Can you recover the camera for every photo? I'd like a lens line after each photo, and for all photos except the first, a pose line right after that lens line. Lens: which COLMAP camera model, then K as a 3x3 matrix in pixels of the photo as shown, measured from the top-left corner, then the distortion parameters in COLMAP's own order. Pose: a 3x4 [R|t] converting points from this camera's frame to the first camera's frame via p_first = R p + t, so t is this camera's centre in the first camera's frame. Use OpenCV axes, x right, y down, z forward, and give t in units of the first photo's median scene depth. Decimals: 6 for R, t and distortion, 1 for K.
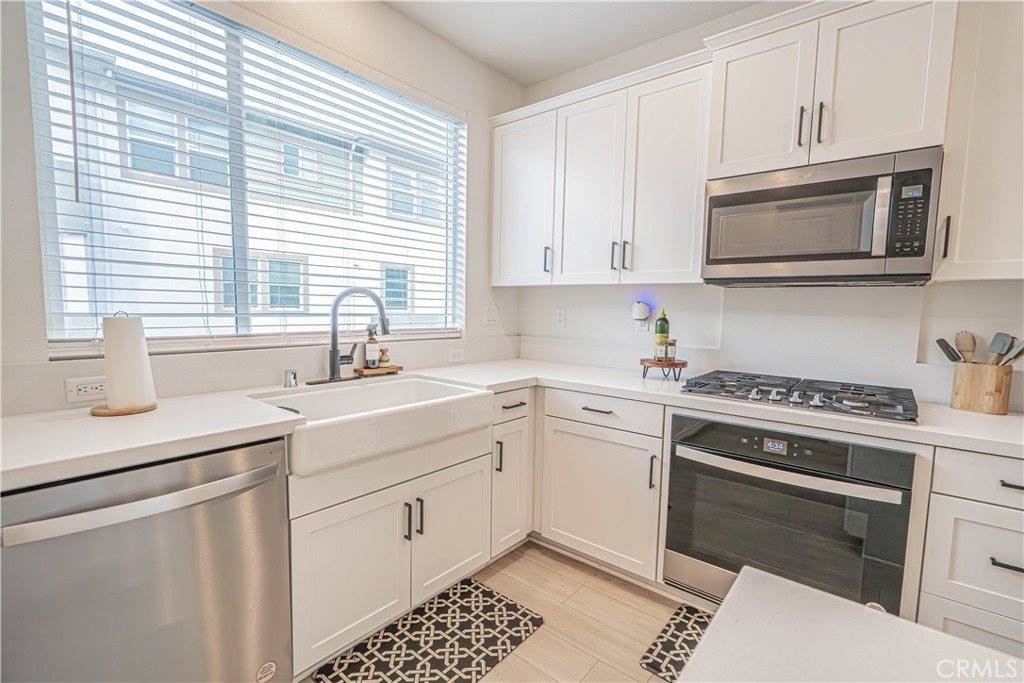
lens RADIAL K [[462.0, 0, 518.1], [0, 462.0, 347.1], [0, 0, 1]] dist [-0.006760, 0.004005]
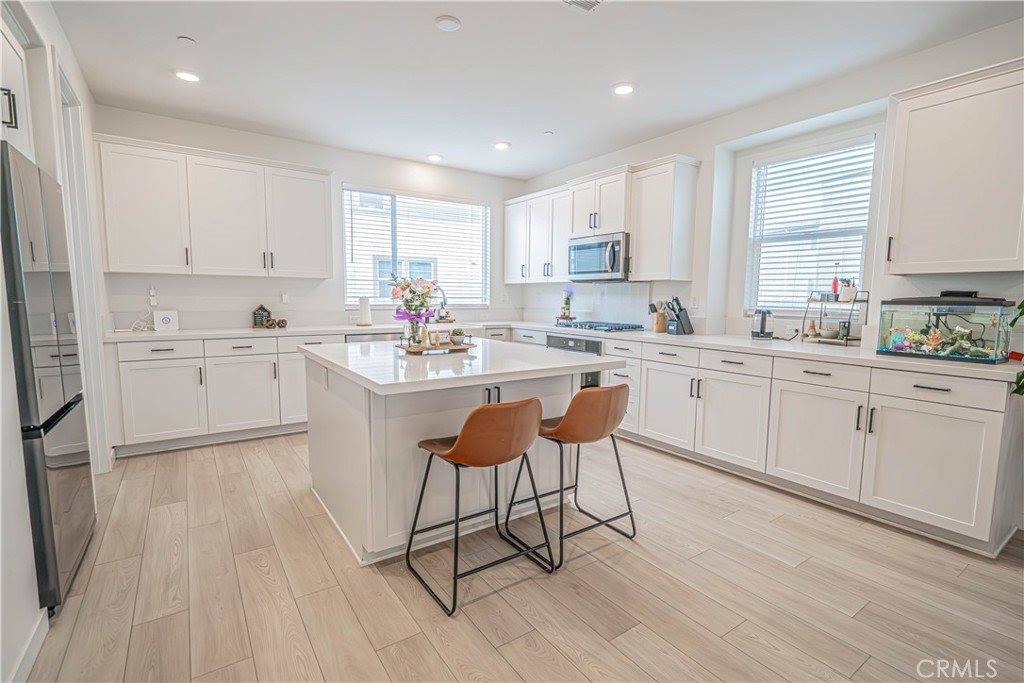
lens RADIAL K [[462.0, 0, 519.9], [0, 462.0, 351.5], [0, 0, 1]] dist [-0.006760, 0.004005]
pose [[0.963001, 0.018989, -0.268828, 0.788417], [-0.011204, 0.999473, 0.030466, 0.145248], [0.269264, -0.026327, 0.962706, -1.337142]]
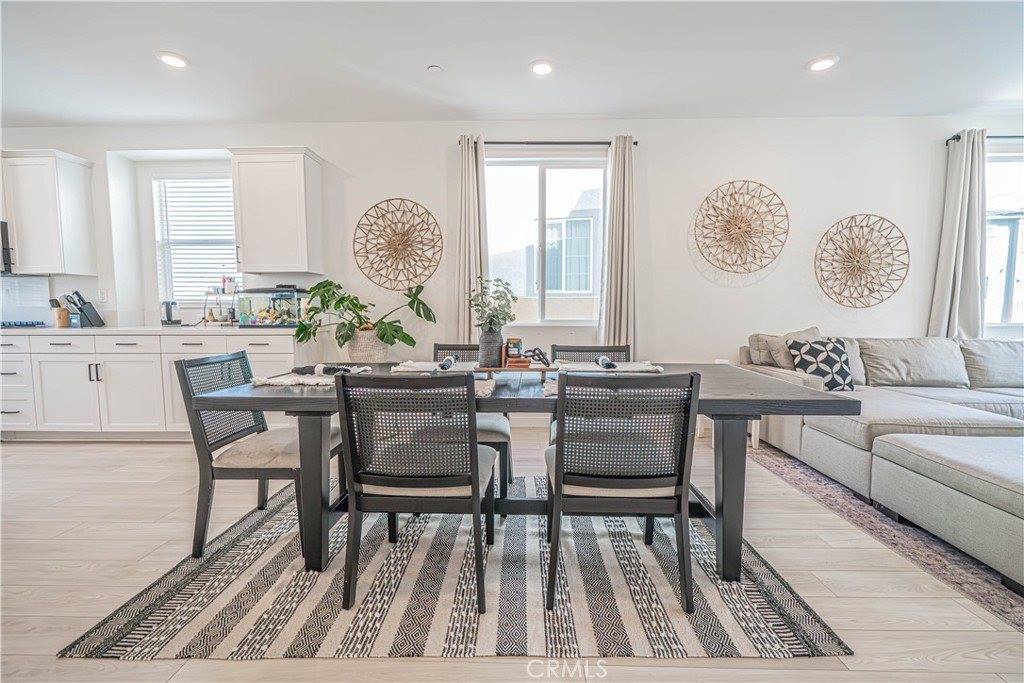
lens RADIAL K [[462.0, 0, 515.0], [0, 462.0, 346.1], [0, 0, 1]] dist [-0.006760, 0.004005]
pose [[0.788700, -0.072922, 0.610438, 1.145792], [0.074022, 0.996981, 0.023460, 0.293277], [-0.610305, 0.026683, 0.791717, -1.959529]]
